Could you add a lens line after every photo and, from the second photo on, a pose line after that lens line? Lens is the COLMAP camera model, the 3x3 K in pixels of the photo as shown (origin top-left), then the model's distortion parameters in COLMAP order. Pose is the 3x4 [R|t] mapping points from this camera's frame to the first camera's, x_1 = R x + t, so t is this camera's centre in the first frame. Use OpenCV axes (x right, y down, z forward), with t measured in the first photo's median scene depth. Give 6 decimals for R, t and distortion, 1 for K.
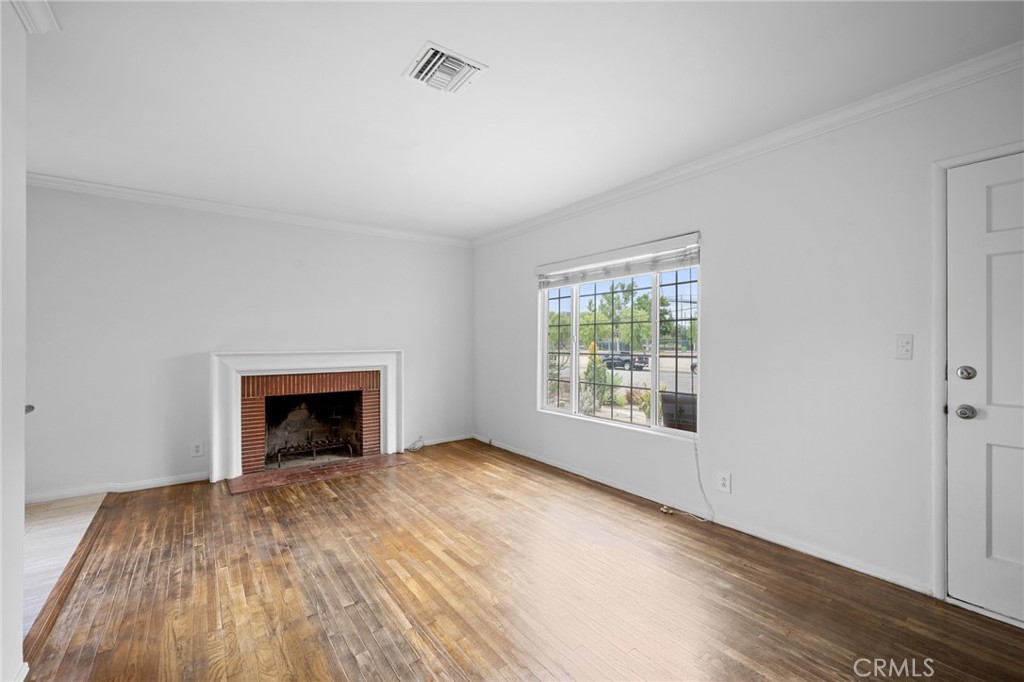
lens RADIAL K [[436.4, 0, 512.0], [0, 436.4, 341.0], [0, 0, 1]] dist [-0.000730, -0.000379]
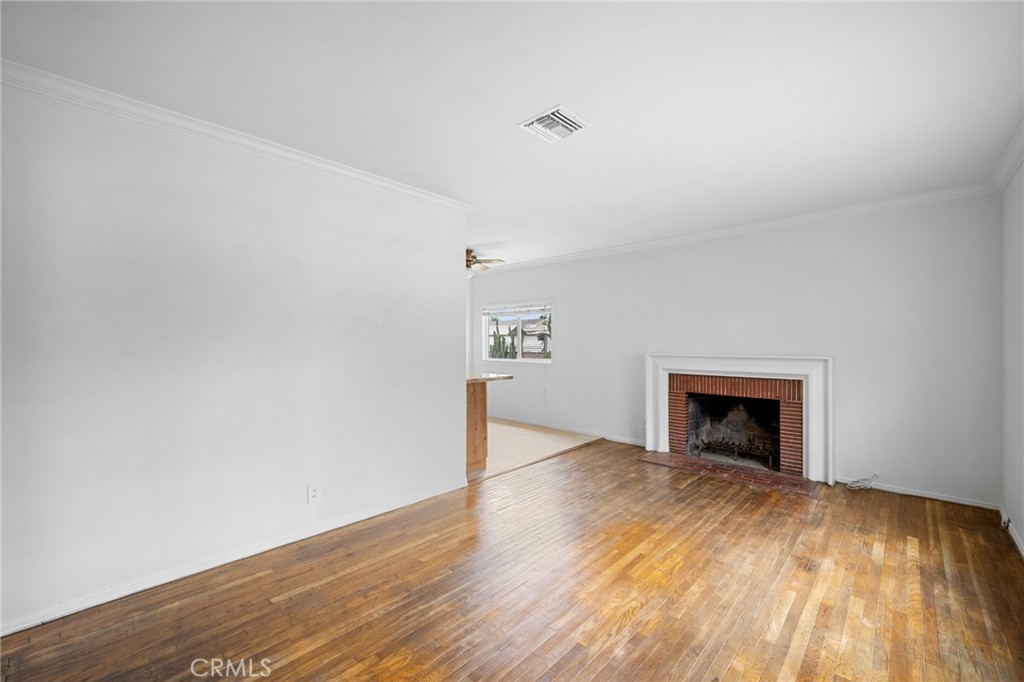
lens RADIAL K [[417.2, 0, 512.0], [0, 417.2, 341.0], [0, 0, 1]] dist [0.000941, -0.000047]
pose [[0.184378, -0.000826, -0.982855, 0.550963], [0.000274, 1.000000, -0.000789, -0.013228], [0.982855, -0.000123, 0.184378, 0.386016]]
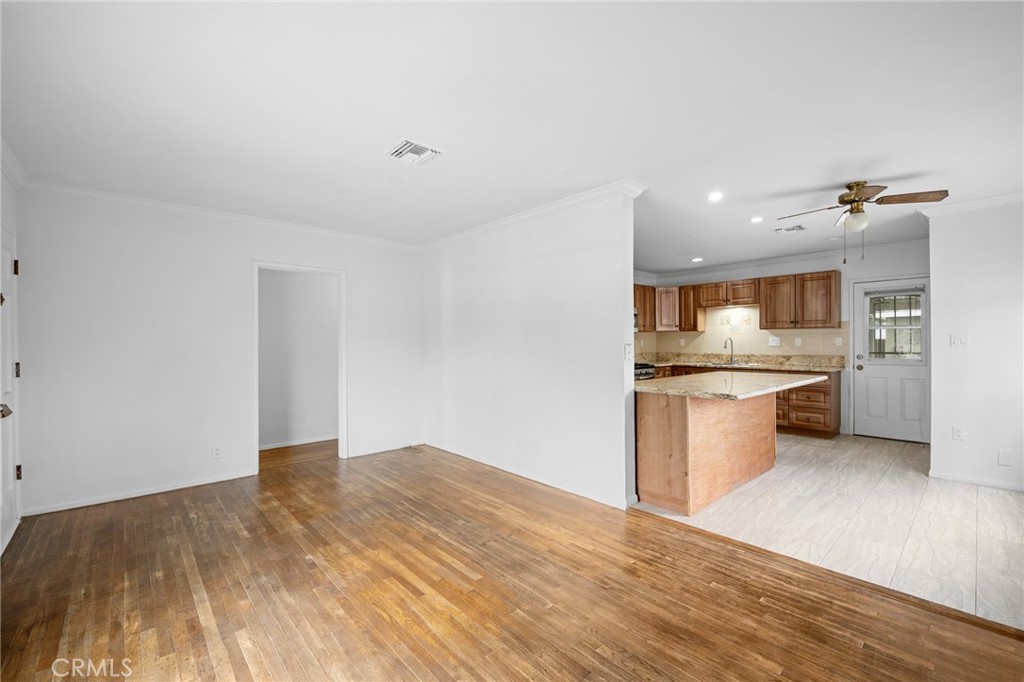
lens RADIAL K [[425.8, 0, 516.5], [0, 425.8, 345.7], [0, 0, 1]] dist [0.000439, -0.000185]
pose [[-0.992995, 0.006771, -0.117962, -0.179801], [0.006141, 0.999965, 0.005704, -0.009833], [0.117997, 0.004939, -0.993002, 1.365798]]
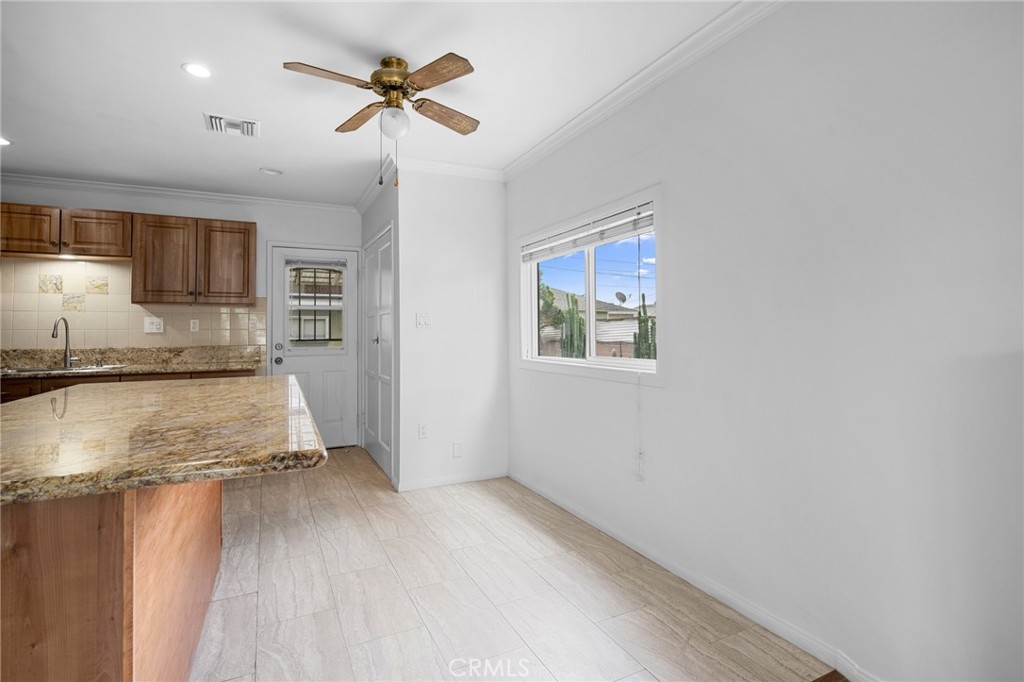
lens RADIAL K [[498.7, 0, 511.3], [0, 498.7, 314.0], [0, 0, 1]] dist [0.000908, -0.000065]
pose [[-0.166693, -0.033994, -0.985423, -0.395794], [0.011458, 0.999271, -0.036410, 0.017890], [0.985942, -0.017360, -0.166182, 0.779355]]
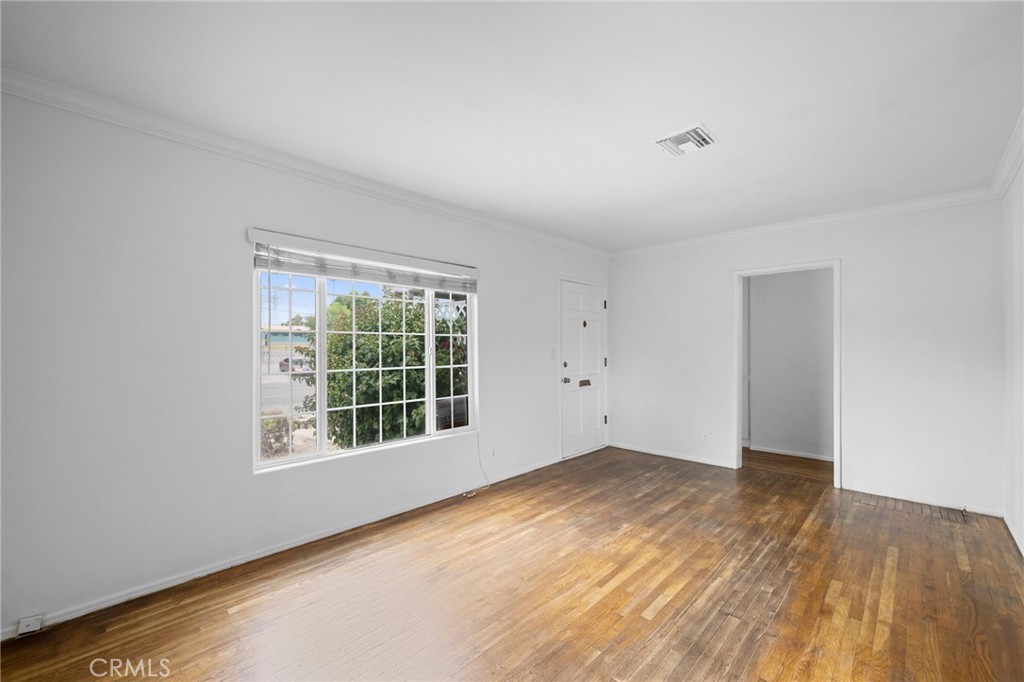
lens RADIAL K [[425.8, 0, 516.5], [0, 425.8, 345.7], [0, 0, 1]] dist [0.000439, -0.000185]
pose [[-0.185040, 0.006685, 0.982708, -0.734613], [0.001352, 0.999978, -0.006548, -0.010522], [-0.982730, 0.000117, -0.185045, 0.984056]]
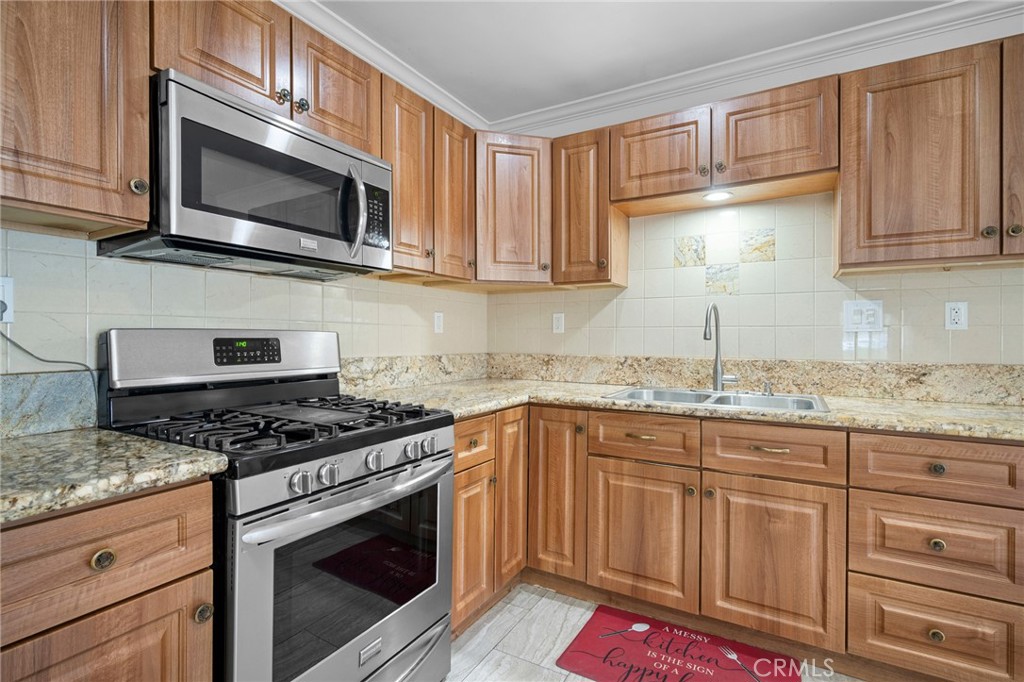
lens RADIAL K [[482.8, 0, 512.0], [0, 482.8, 341.0], [0, 0, 1]] dist [-0.001949, -0.000315]
pose [[-0.912027, 0.001005, -0.410129, -0.870542], [-0.000786, 0.999991, 0.004197, 0.017828], [0.410129, 0.004150, -0.912018, 0.017376]]
